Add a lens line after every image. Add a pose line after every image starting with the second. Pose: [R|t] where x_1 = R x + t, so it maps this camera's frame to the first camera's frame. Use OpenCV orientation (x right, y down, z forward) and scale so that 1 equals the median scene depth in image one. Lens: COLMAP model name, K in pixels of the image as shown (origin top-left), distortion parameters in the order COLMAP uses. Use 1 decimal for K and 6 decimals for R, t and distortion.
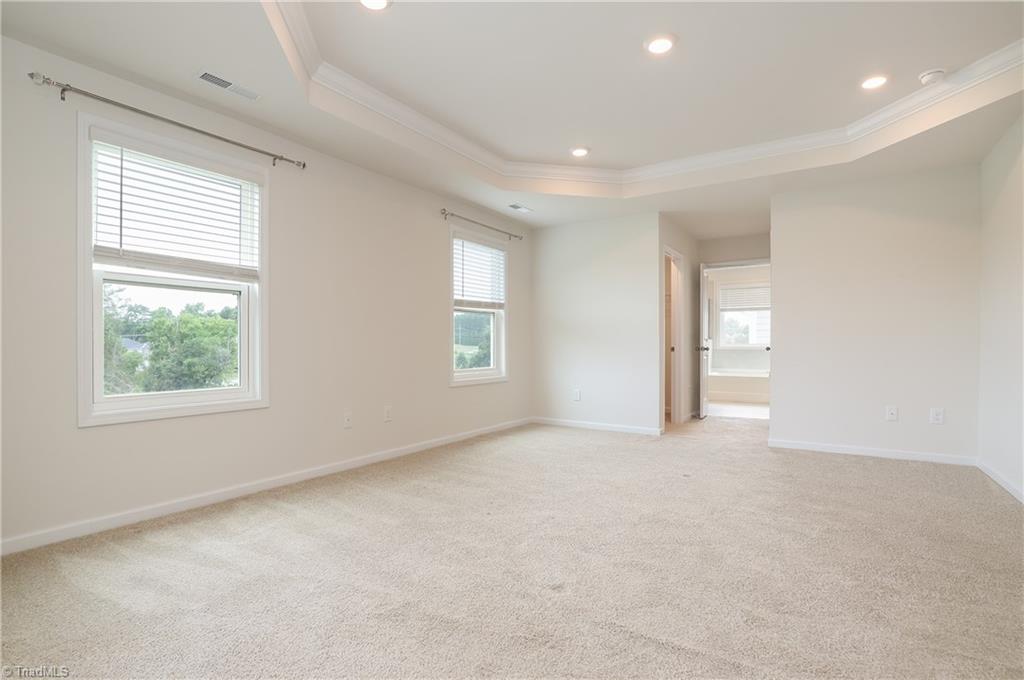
lens RADIAL K [[491.3, 0, 507.5], [0, 491.3, 344.9], [0, 0, 1]] dist [0.000091, 0.000044]
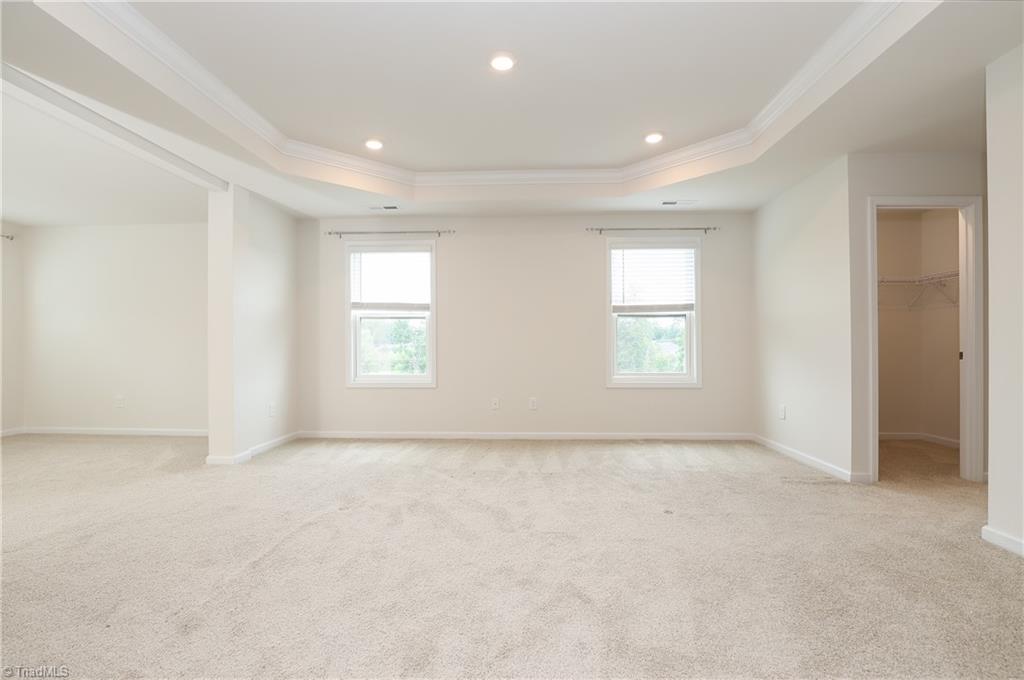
lens RADIAL K [[491.3, 0, 507.5], [0, 491.3, 344.9], [0, 0, 1]] dist [0.000091, 0.000044]
pose [[0.521667, -0.006797, -0.853122, 0.689461], [0.002253, 0.999976, -0.006590, -0.001722], [0.853146, 0.001516, 0.521670, 0.246382]]
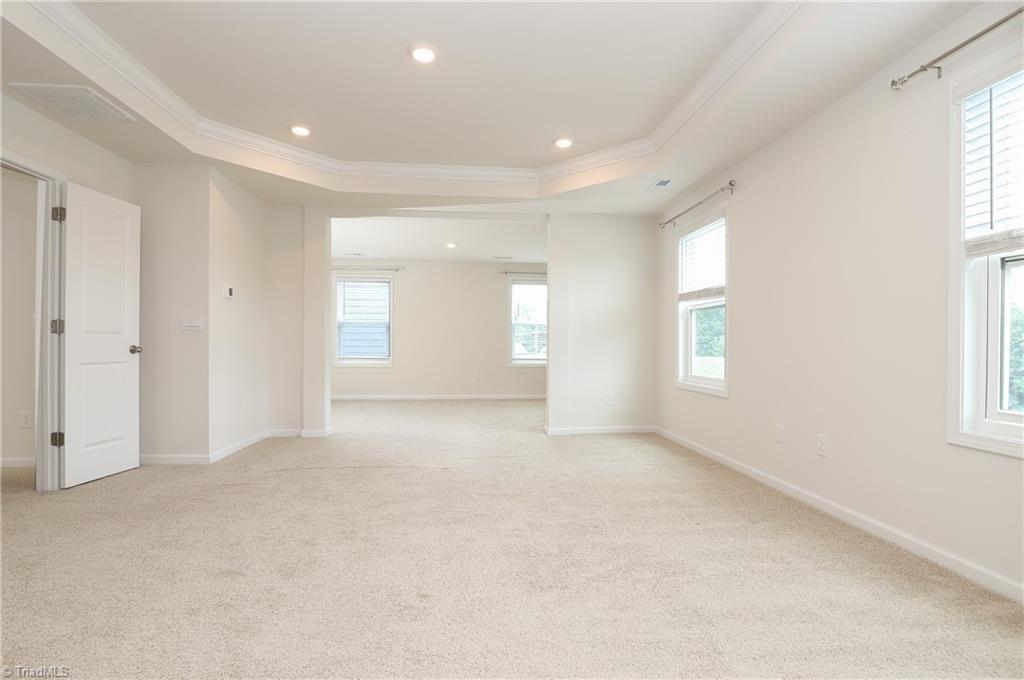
lens RADIAL K [[491.3, 0, 507.5], [0, 491.3, 344.9], [0, 0, 1]] dist [0.000091, 0.000044]
pose [[-0.771030, -0.000889, -0.636798, 0.470616], [-0.002765, 0.999994, 0.001952, -0.002493], [0.636793, 0.003265, -0.771028, 1.079102]]
